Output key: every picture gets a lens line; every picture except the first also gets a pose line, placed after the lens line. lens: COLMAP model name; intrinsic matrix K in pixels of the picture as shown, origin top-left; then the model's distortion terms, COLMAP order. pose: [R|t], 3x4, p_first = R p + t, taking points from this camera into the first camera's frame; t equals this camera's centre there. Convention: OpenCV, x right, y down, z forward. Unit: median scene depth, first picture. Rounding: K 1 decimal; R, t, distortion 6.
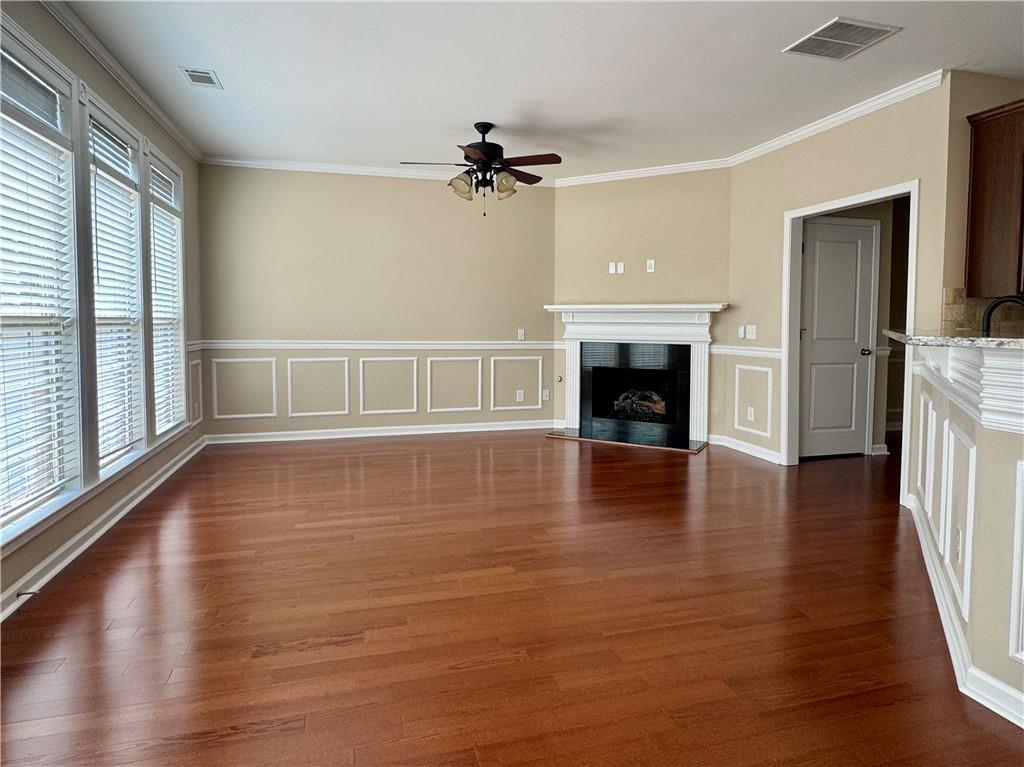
lens RADIAL K [[599.2, 0, 513.9], [0, 599.2, 352.6], [0, 0, 1]] dist [-0.000131, -0.000154]
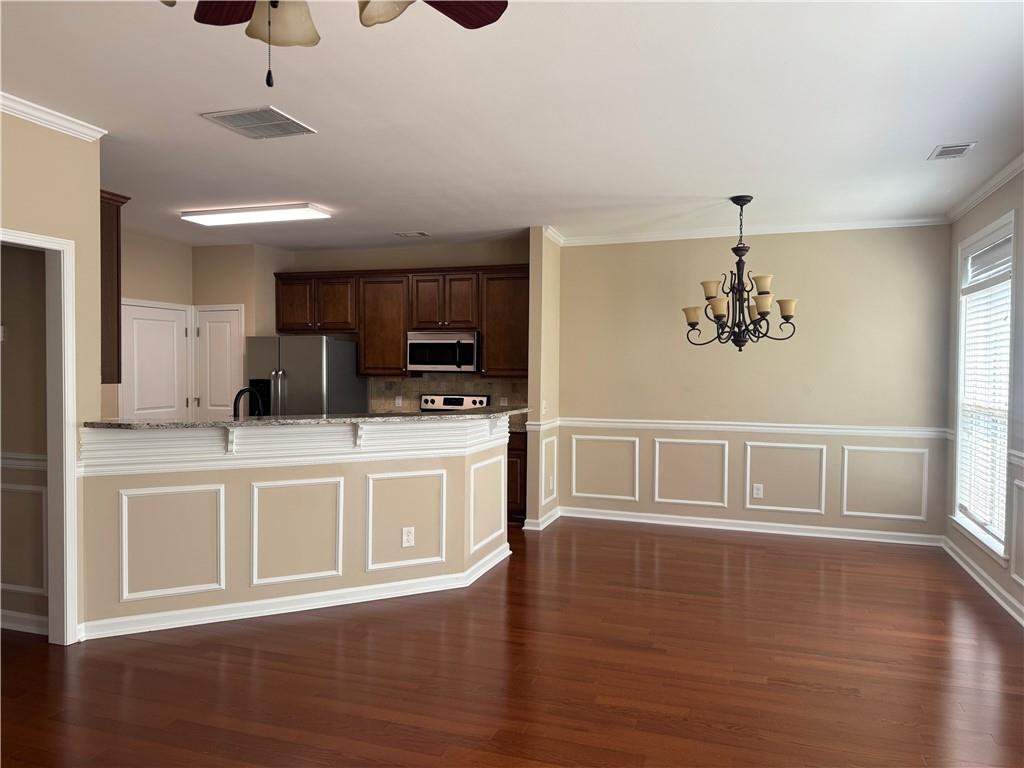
lens RADIAL K [[716.5, 0, 510.8], [0, 716.5, 390.4], [0, 0, 1]] dist [0.142358, -0.184429]
pose [[-0.829257, -0.026157, 0.558256, -0.409787], [0.019352, 0.996961, 0.075459, -0.158964], [-0.558533, 0.073378, -0.826230, 1.602203]]
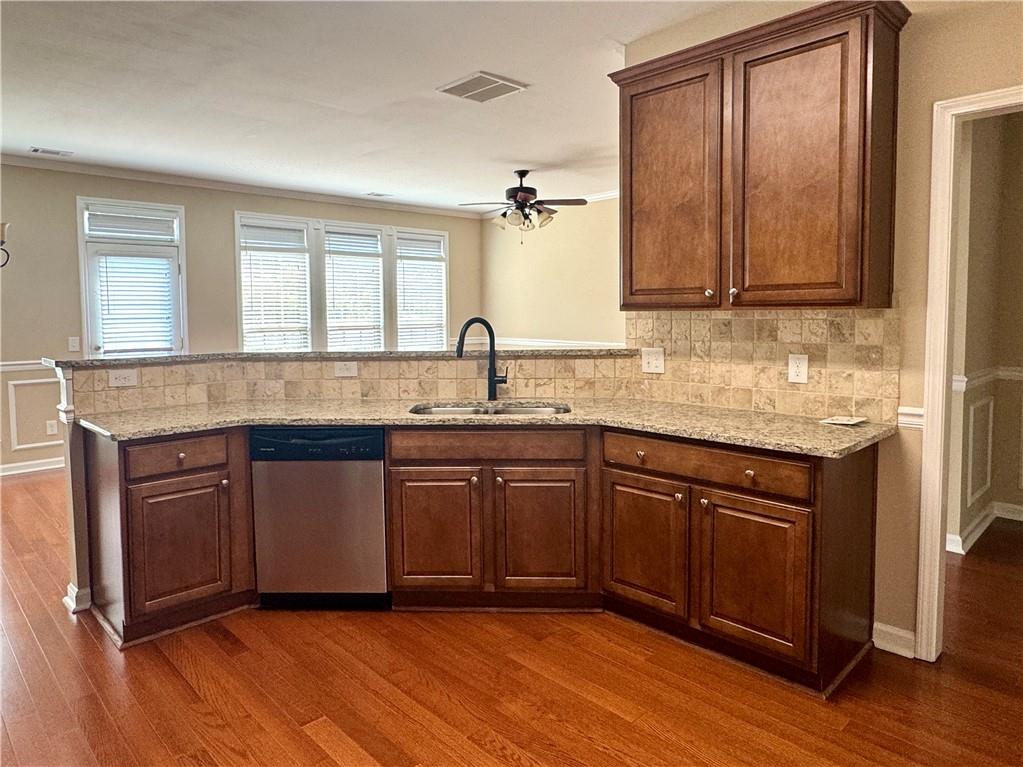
lens RADIAL K [[651.9, 0, 511.5], [0, 651.9, 383.5], [0, 0, 1]] dist [-0.001823, 0.000282]
pose [[0.485632, 0.085221, -0.869999, 1.529271], [-0.031569, 0.996297, 0.079970, -0.061070], [0.873593, -0.011371, 0.486524, 0.409471]]
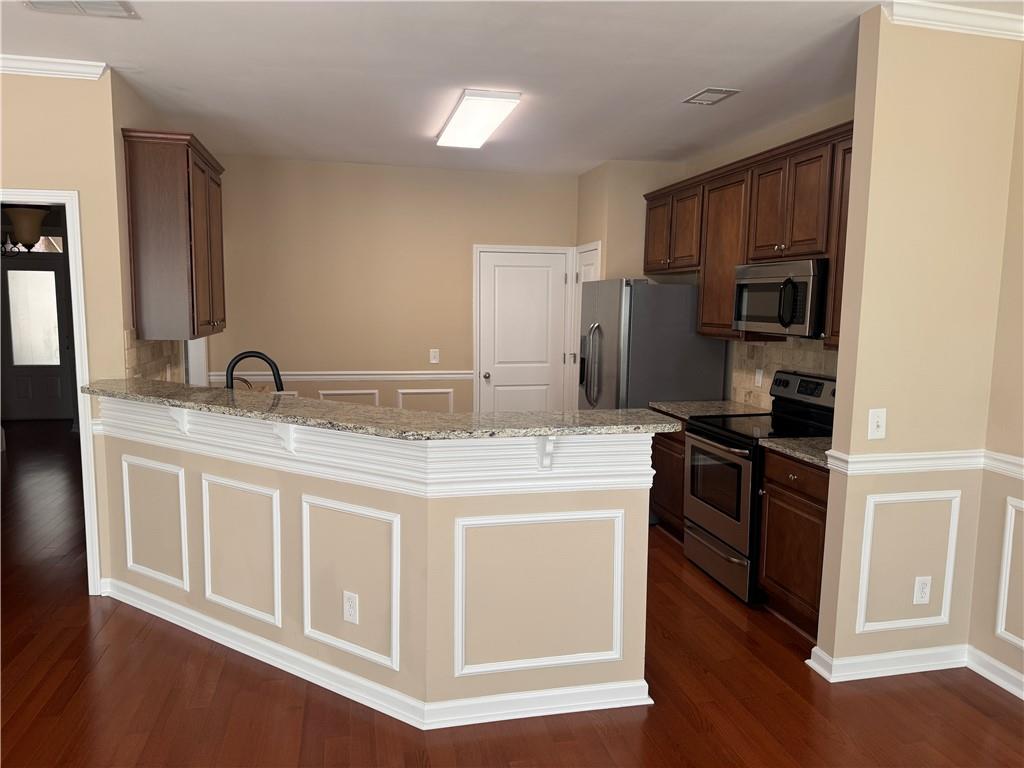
lens RADIAL K [[716.5, 0, 510.8], [0, 716.5, 390.4], [0, 0, 1]] dist [0.142358, -0.184429]
pose [[0.042012, -0.125916, 0.991151, -0.305092], [0.039054, 0.991476, 0.124302, -0.135119], [-0.998354, 0.033486, 0.046571, 0.419854]]
